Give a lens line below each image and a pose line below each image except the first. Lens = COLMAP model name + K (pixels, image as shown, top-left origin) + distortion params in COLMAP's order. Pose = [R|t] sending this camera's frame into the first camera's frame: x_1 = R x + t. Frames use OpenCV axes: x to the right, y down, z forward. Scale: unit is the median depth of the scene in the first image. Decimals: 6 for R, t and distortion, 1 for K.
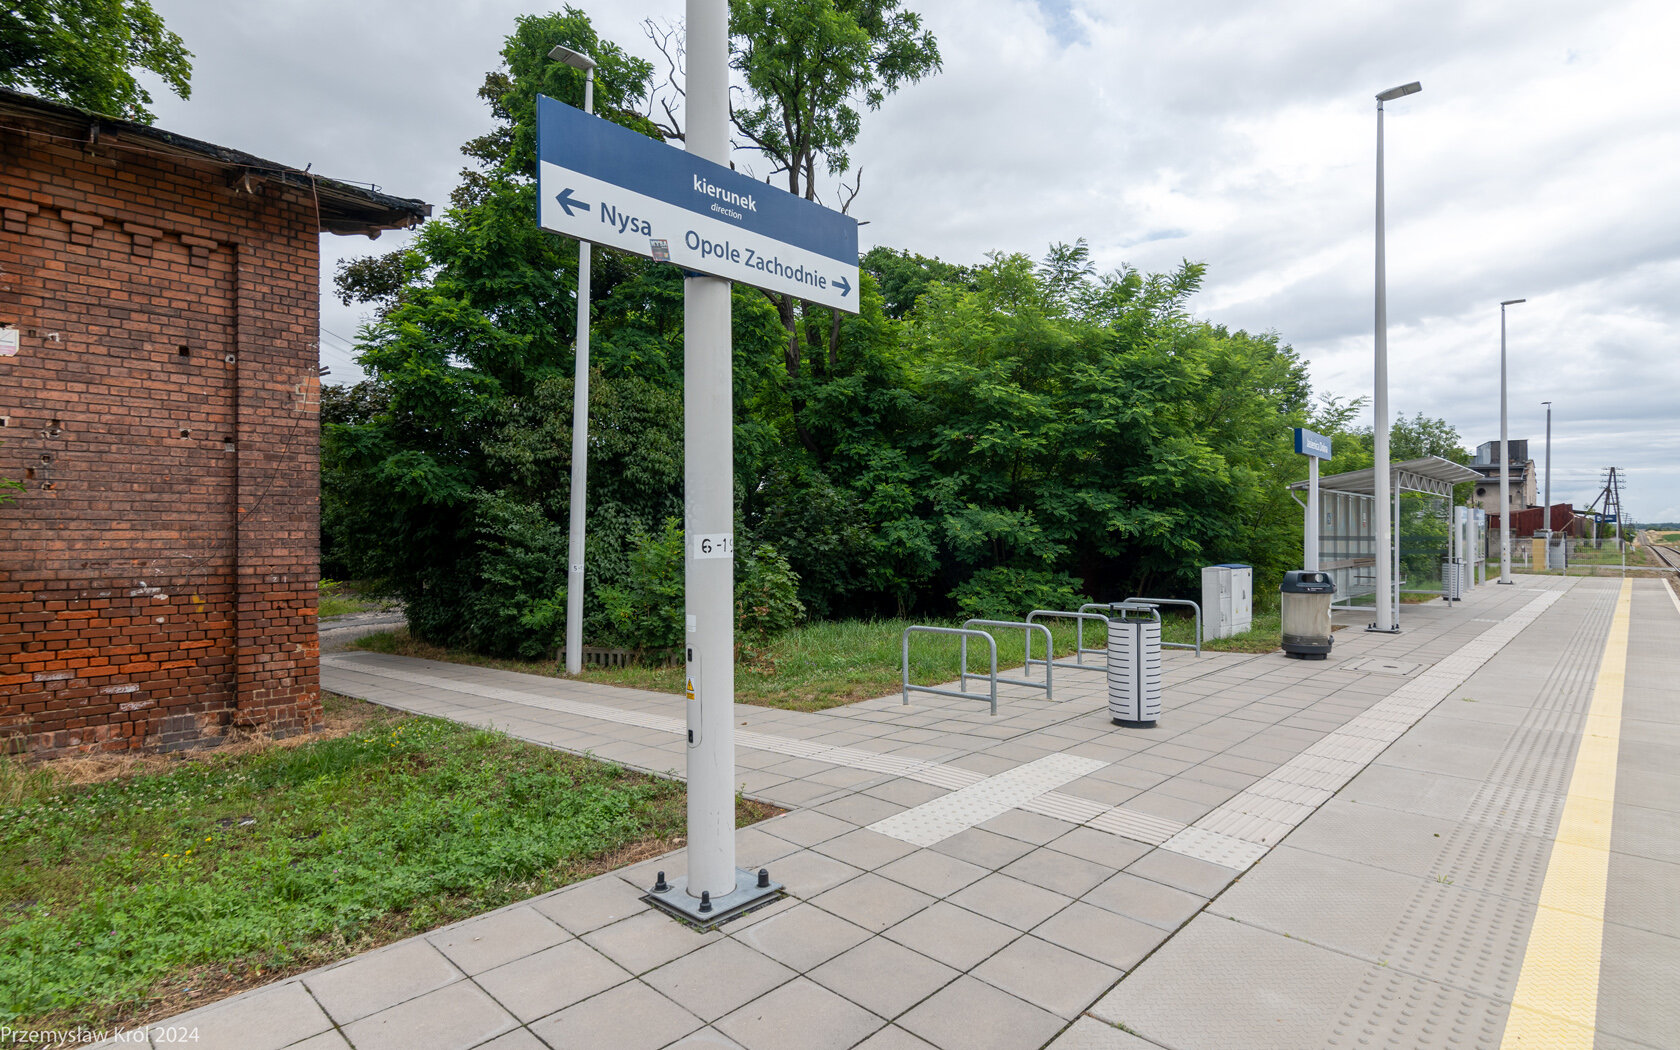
lens RADIAL K [[847.8, 0, 840.0], [0, 847.8, 525.0], [0, 0, 1]] dist [0.005618, 0.000799]
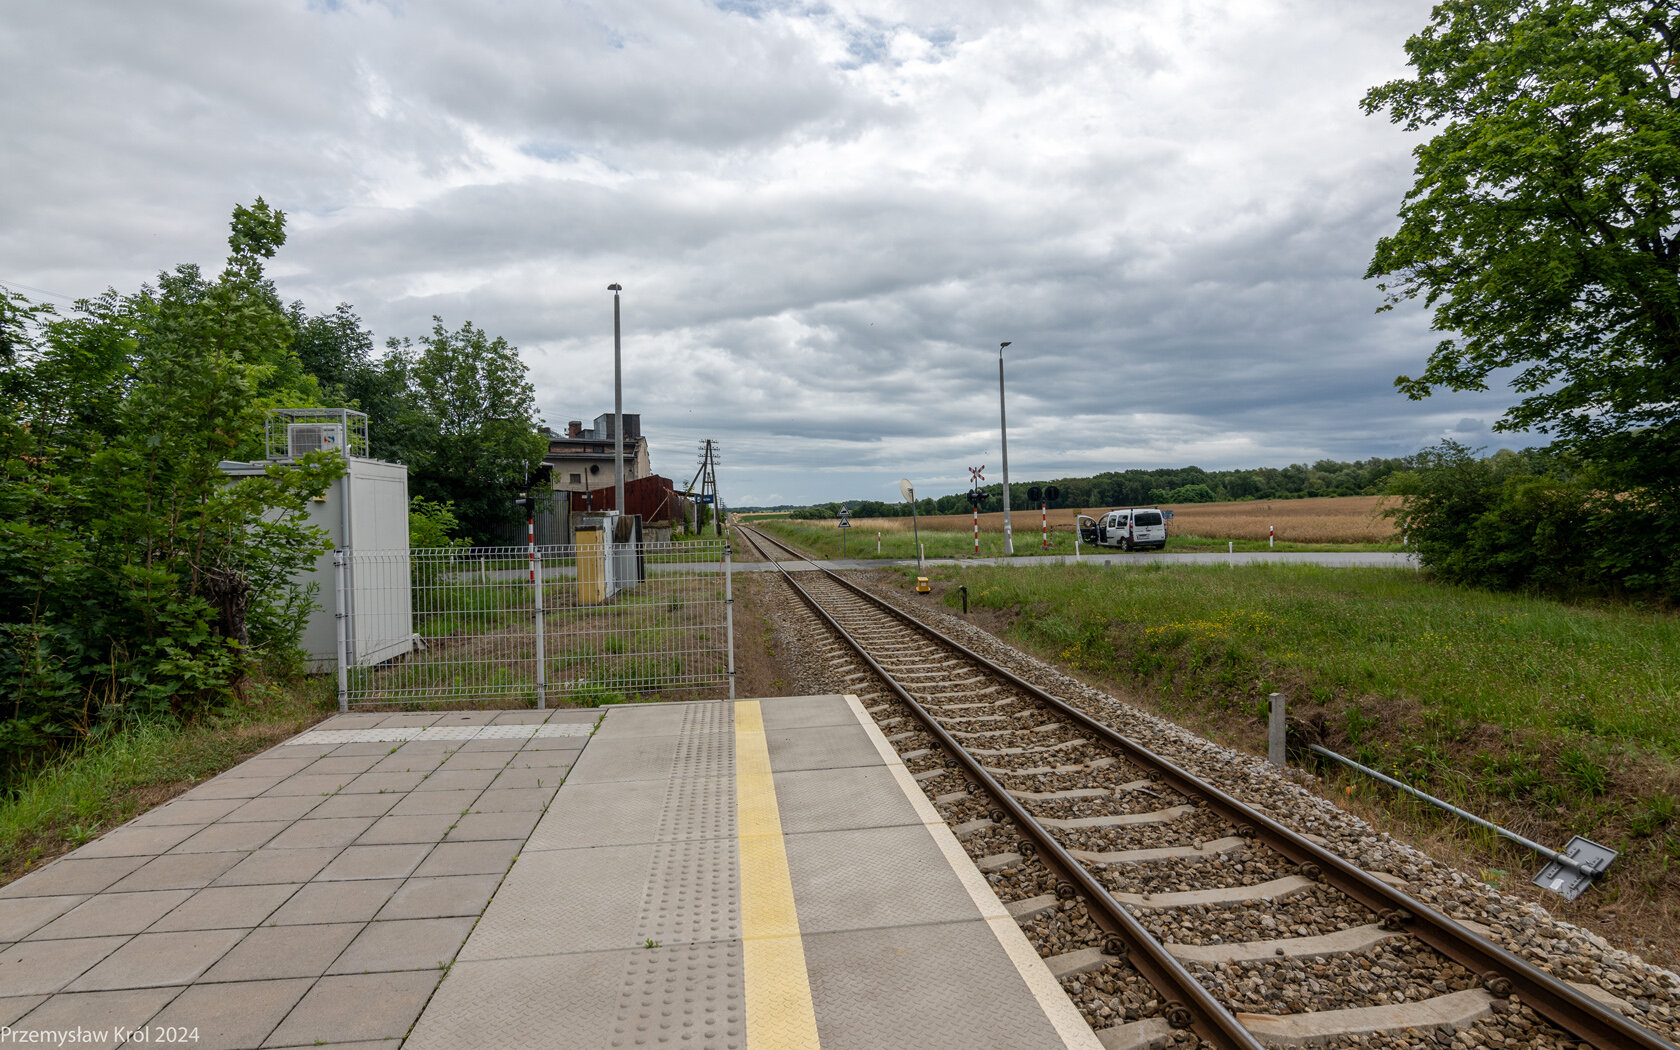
lens RADIAL K [[847.8, 0, 840.0], [0, 847.8, 525.0], [0, 0, 1]] dist [0.005618, 0.000799]
pose [[0.628595, -0.026942, 0.777266, 0.319185], [0.012749, 0.999622, 0.024339, -0.000653], [-0.777629, -0.005390, 0.628701, 0.355712]]
